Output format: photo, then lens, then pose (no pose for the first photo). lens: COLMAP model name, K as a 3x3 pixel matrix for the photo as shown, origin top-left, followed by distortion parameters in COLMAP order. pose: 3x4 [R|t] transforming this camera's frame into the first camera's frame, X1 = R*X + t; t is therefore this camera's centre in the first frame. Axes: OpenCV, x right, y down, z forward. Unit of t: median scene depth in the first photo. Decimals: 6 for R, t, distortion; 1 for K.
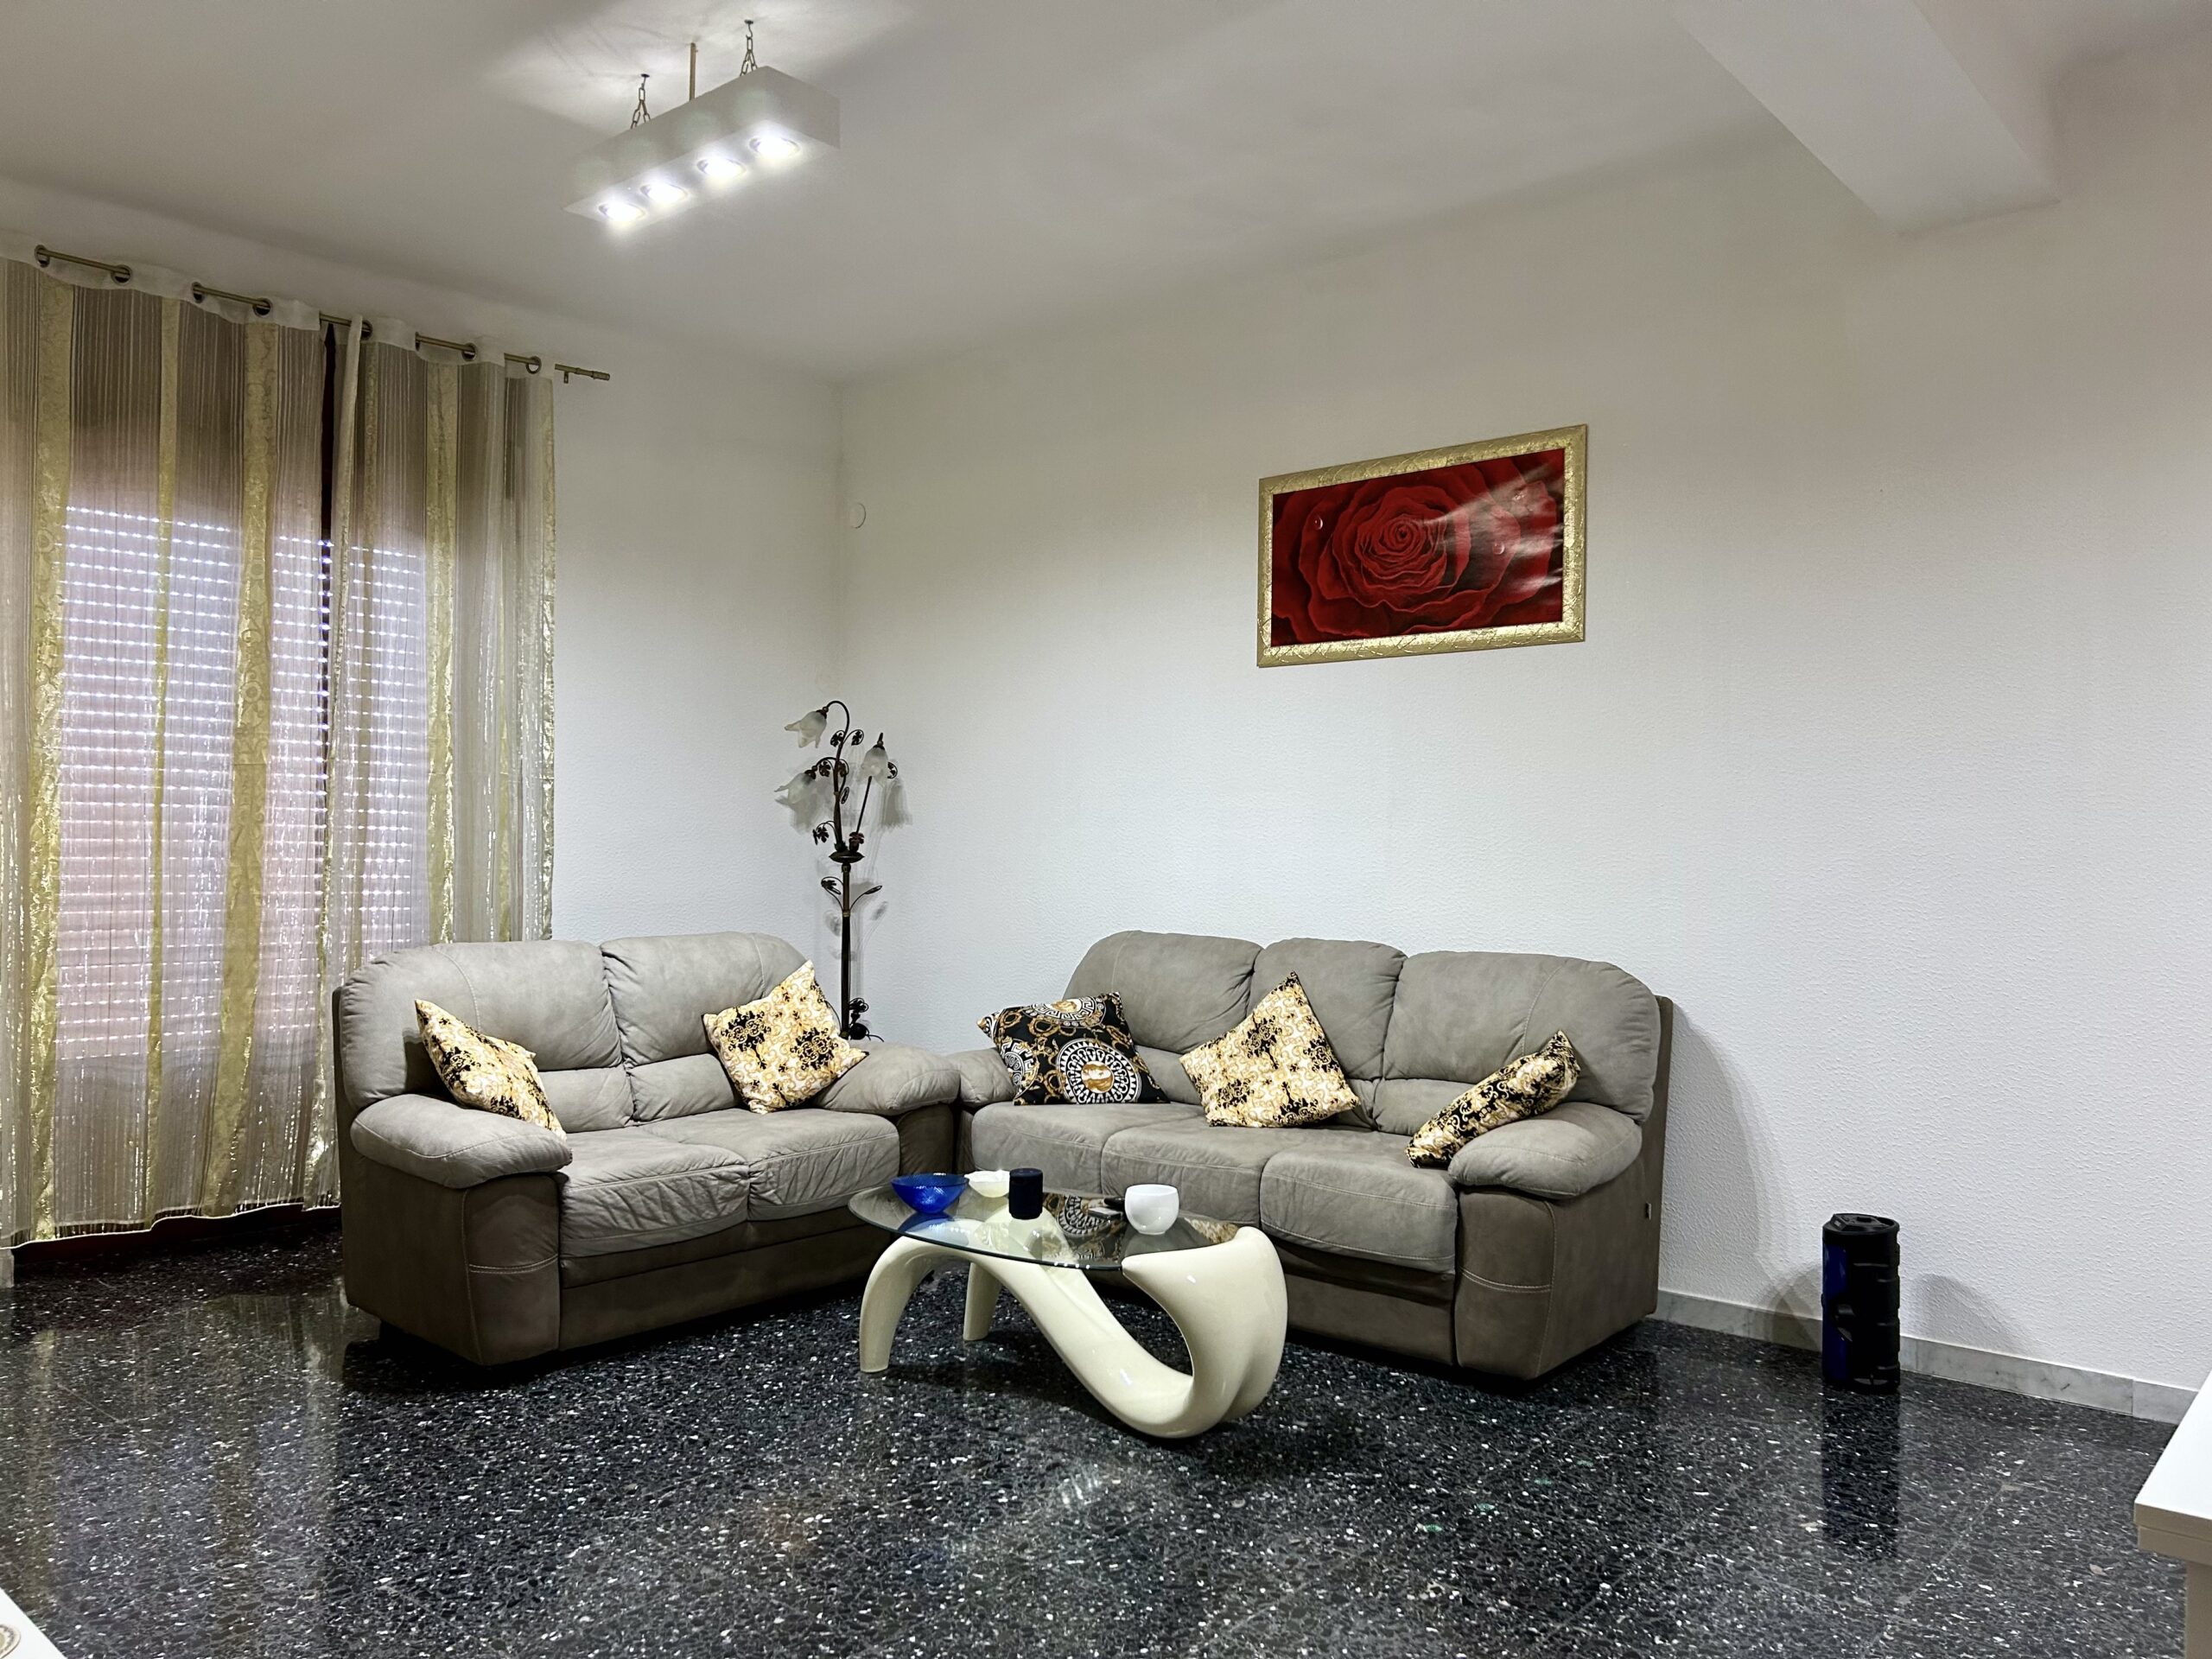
lens RADIAL K [[1664.0, 0, 1106.1], [0, 1664.0, 805.2], [0, 0, 1]] dist [0.096582, -0.078347]
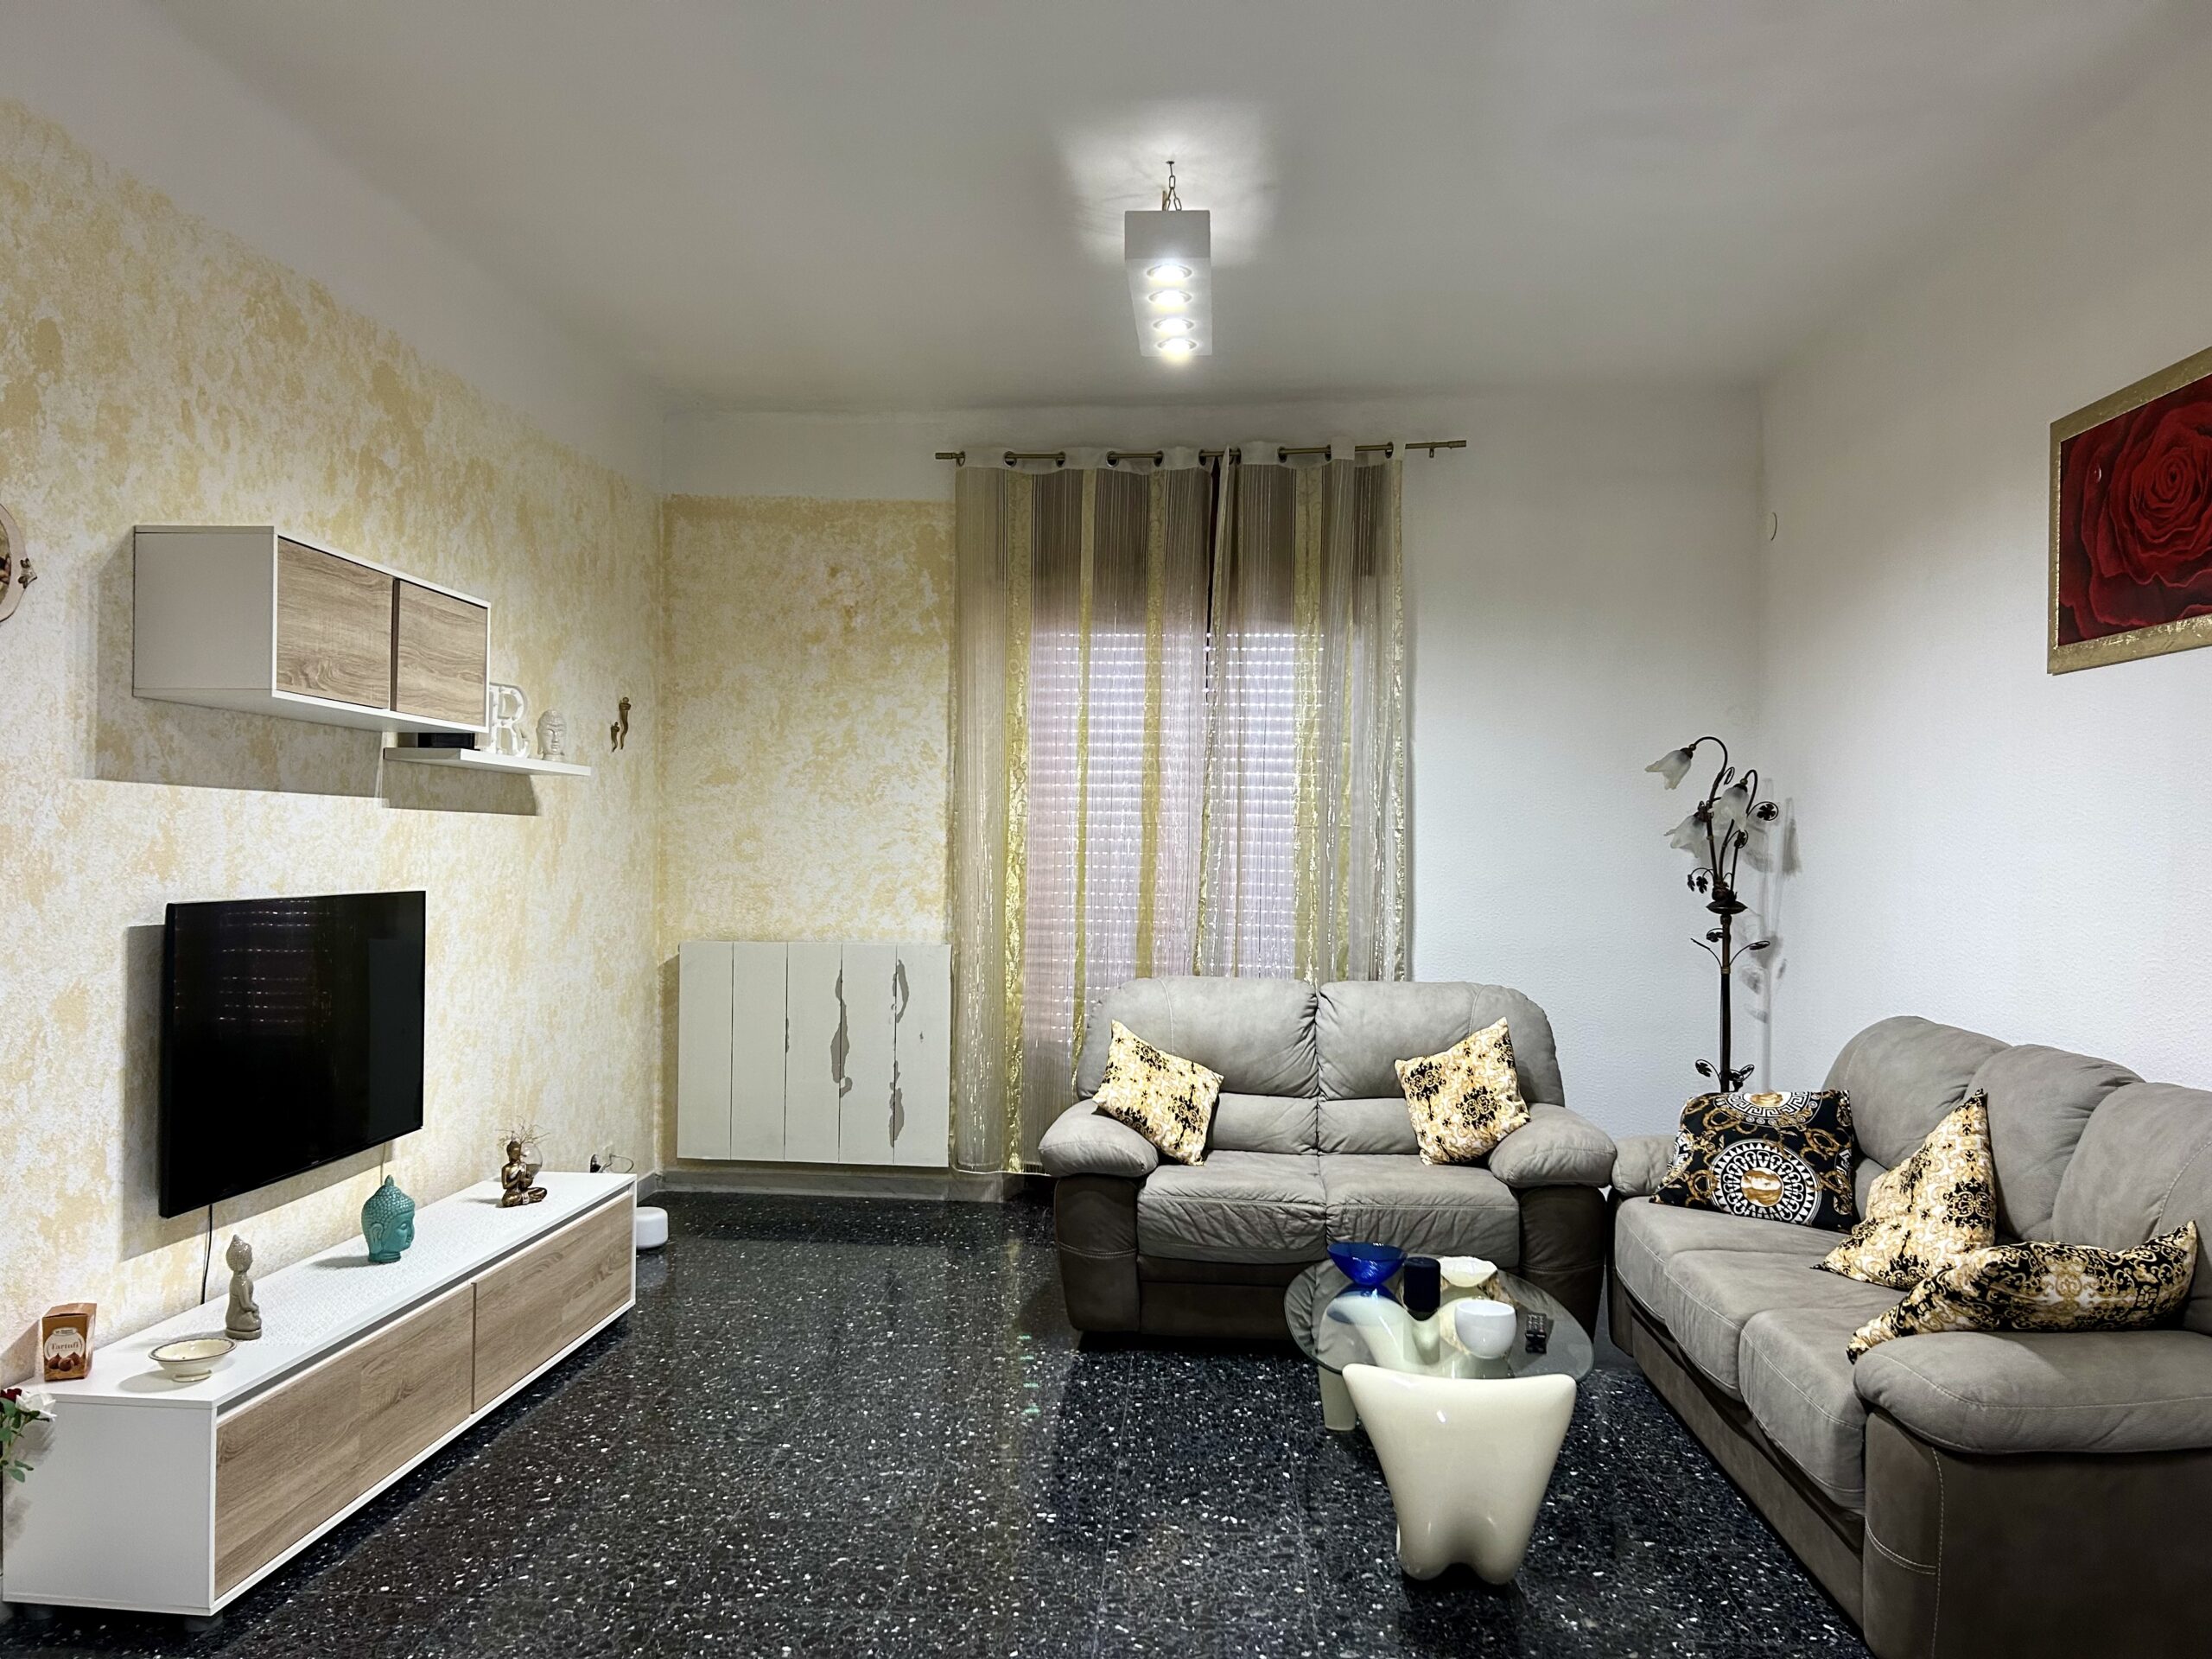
lens RADIAL K [[1664.0, 0, 1087.7], [0, 1664.0, 809.3], [0, 0, 1]] dist [0.096582, -0.078347]
pose [[0.614237, -0.015227, -0.788975, 0.479738], [0.011079, 0.999882, -0.010672, -0.022529], [0.789044, -0.002186, 0.614333, 0.218004]]
